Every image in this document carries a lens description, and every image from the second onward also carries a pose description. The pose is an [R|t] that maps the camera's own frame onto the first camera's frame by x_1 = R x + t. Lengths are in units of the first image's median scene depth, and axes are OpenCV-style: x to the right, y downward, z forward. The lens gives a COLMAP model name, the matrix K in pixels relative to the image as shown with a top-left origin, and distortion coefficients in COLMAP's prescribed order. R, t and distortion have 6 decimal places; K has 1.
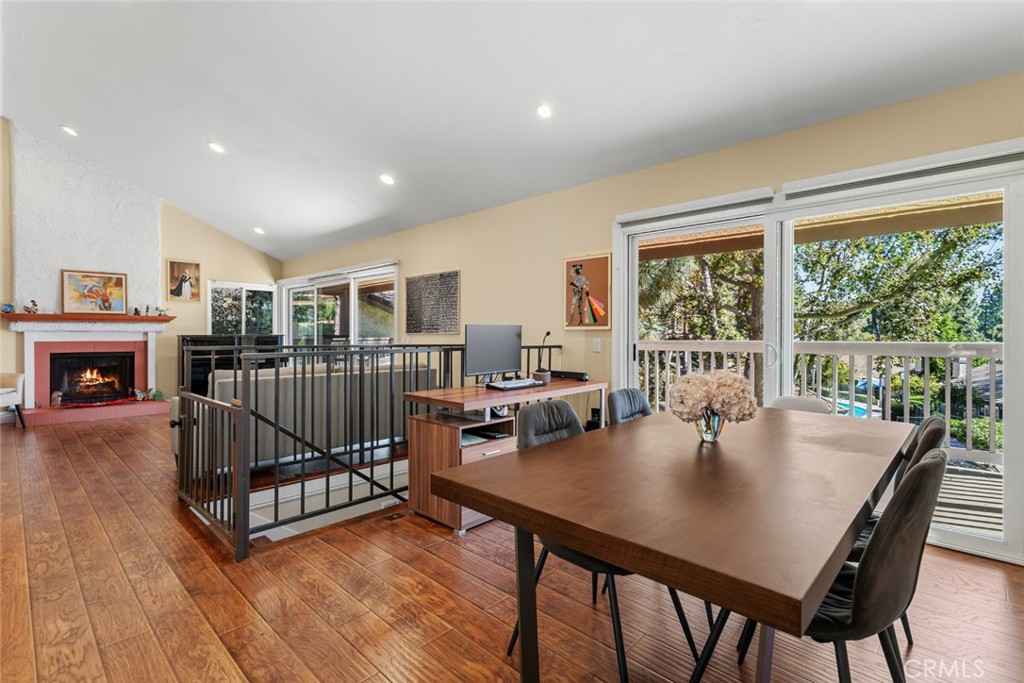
lens RADIAL K [[474.1, 0, 504.6], [0, 474.1, 332.3], [0, 0, 1]] dist [-0.008934, 0.000753]
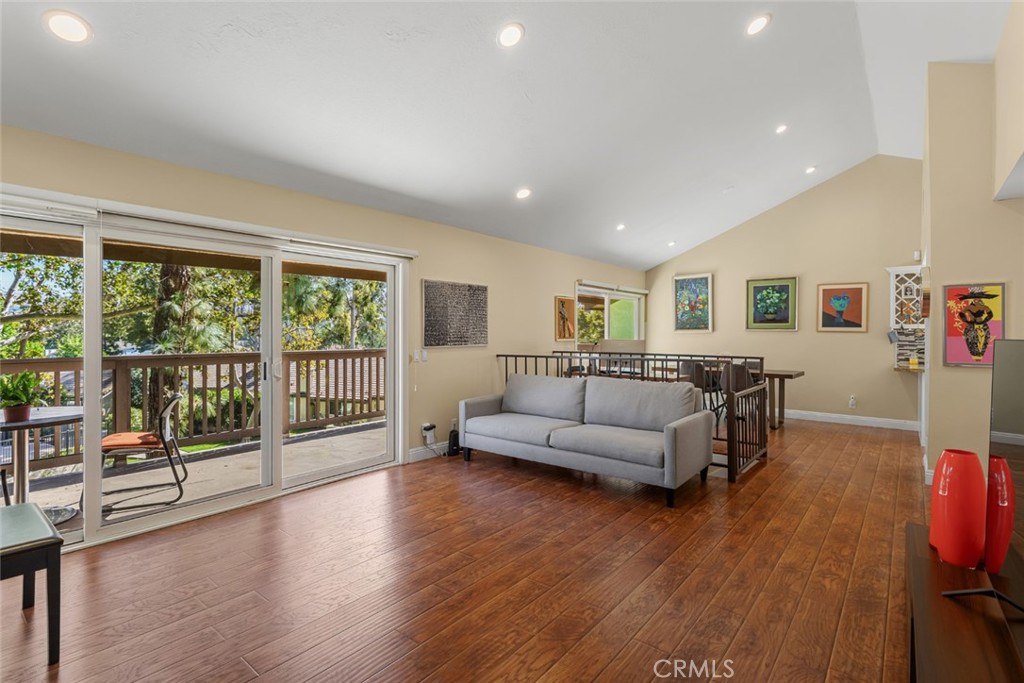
lens RADIAL K [[474.1, 0, 504.6], [0, 474.1, 332.3], [0, 0, 1]] dist [-0.008934, 0.000753]
pose [[-0.044523, -0.017142, 0.998861, -1.482674], [-0.027049, 0.999507, 0.015948, -0.056847], [-0.998642, -0.026308, -0.044965, 1.279237]]
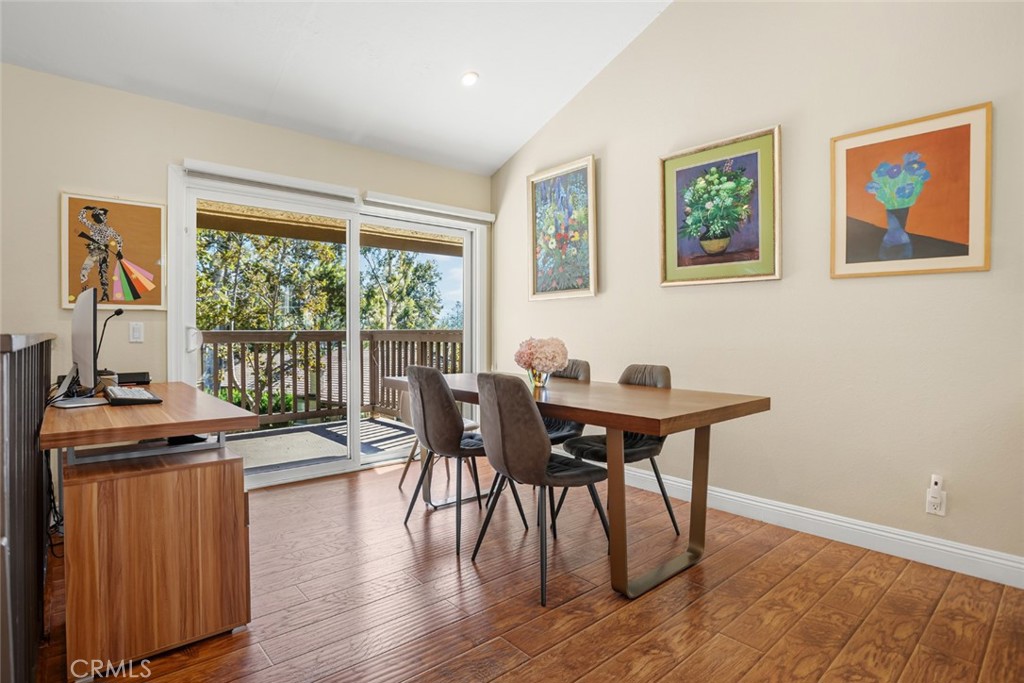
lens RADIAL K [[497.9, 0, 512.0], [0, 497.9, 341.5], [0, 0, 1]] dist [-0.076402, 0.026788]
pose [[0.123162, -0.035689, 0.991745, -0.427984], [-0.020729, 0.999043, 0.038526, 0.003126], [-0.992170, -0.025303, 0.122305, 0.355786]]
